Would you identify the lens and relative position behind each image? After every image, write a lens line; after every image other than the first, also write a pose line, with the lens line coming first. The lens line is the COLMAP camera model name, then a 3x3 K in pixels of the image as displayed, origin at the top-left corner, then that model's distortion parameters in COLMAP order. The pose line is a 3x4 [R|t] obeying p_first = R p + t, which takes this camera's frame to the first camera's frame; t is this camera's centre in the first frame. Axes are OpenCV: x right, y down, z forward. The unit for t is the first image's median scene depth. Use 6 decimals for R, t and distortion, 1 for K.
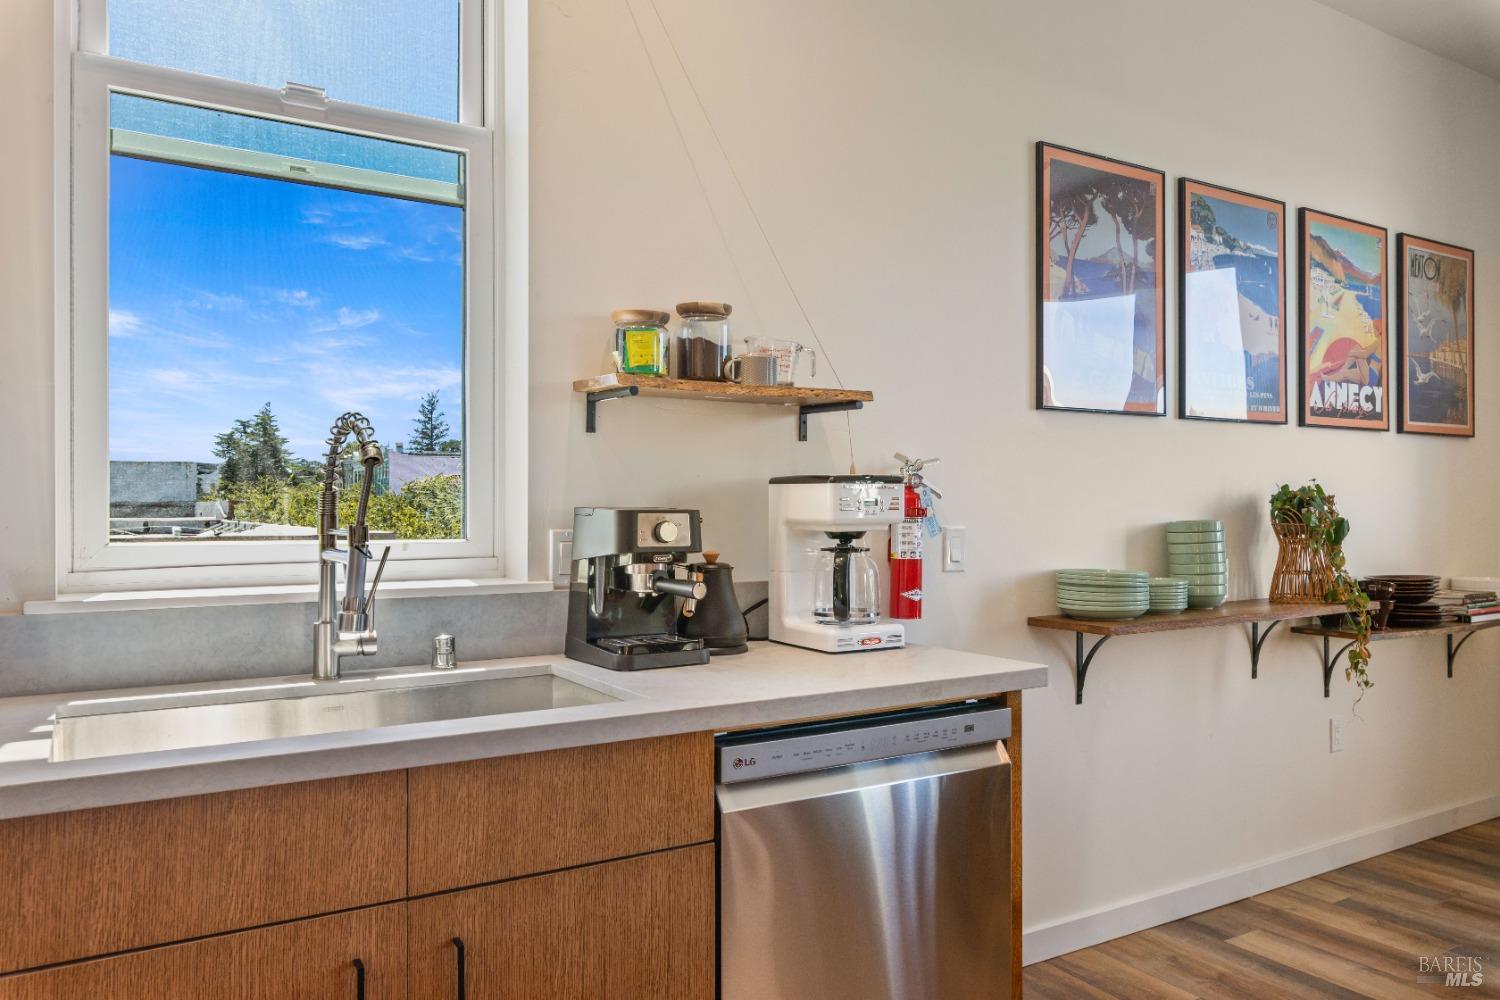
lens RADIAL K [[1075.0, 0, 750.0], [0, 1075.0, 500.0], [0, 0, 1]] dist [0.000393, 0.003147]
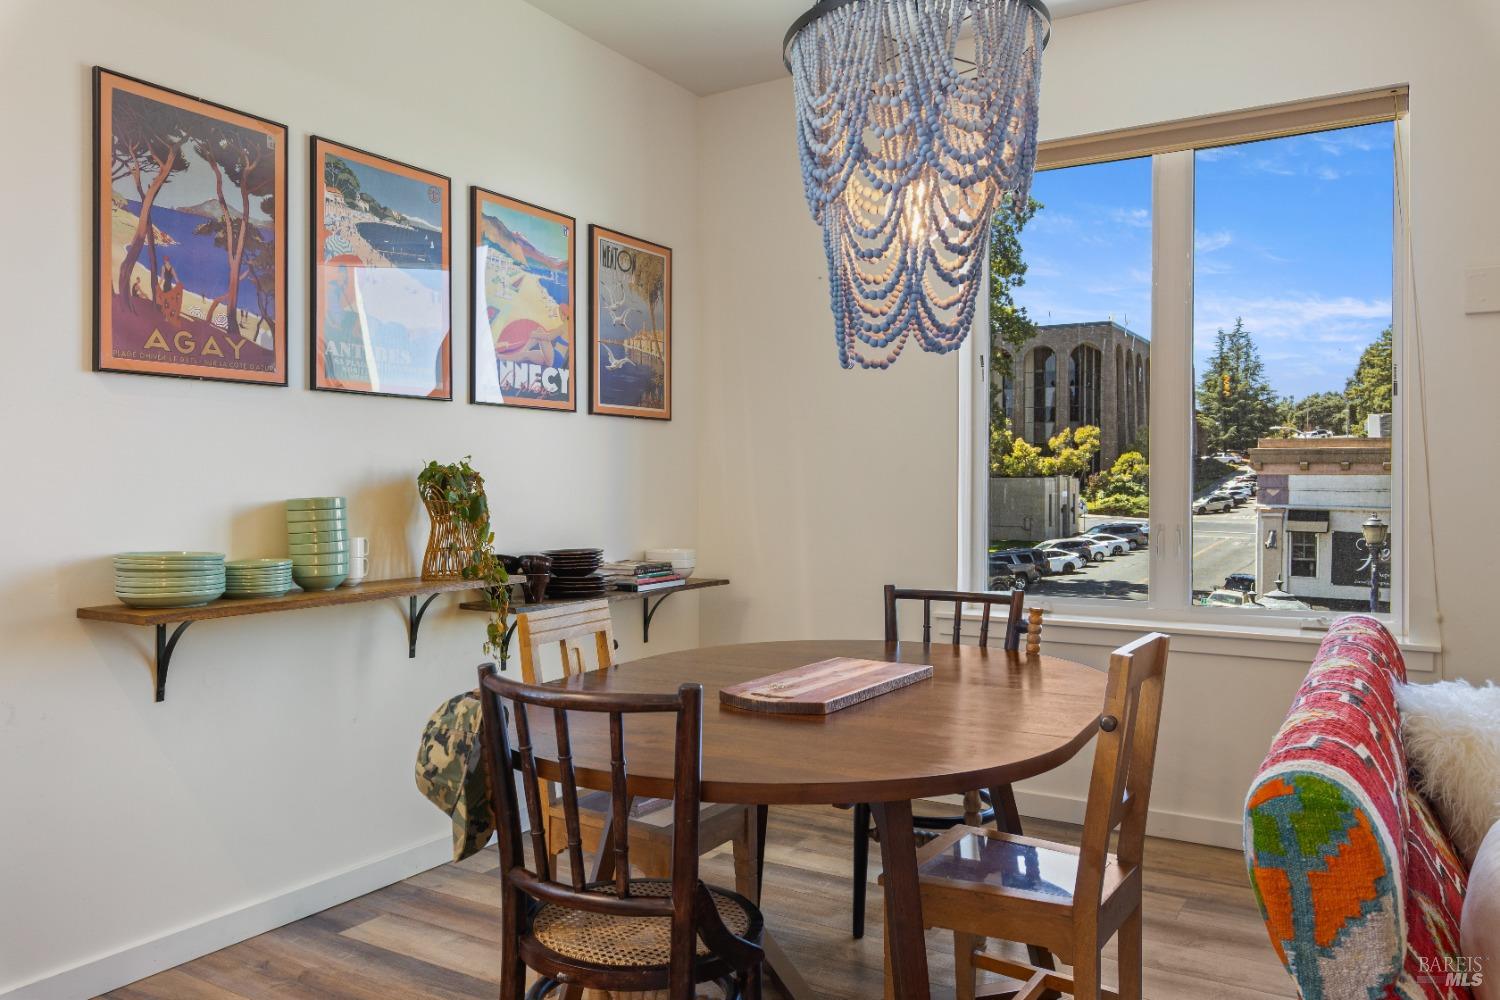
lens RADIAL K [[1109.6, 0, 750.4], [0, 1109.6, 489.4], [0, 0, 1]] dist [0.003158, -0.000577]
pose [[0.891210, -0.000647, 0.453590, 0.285571], [-0.003065, 0.999968, 0.007449, 0.003154], [-0.453580, -0.008029, 0.891179, -0.045993]]
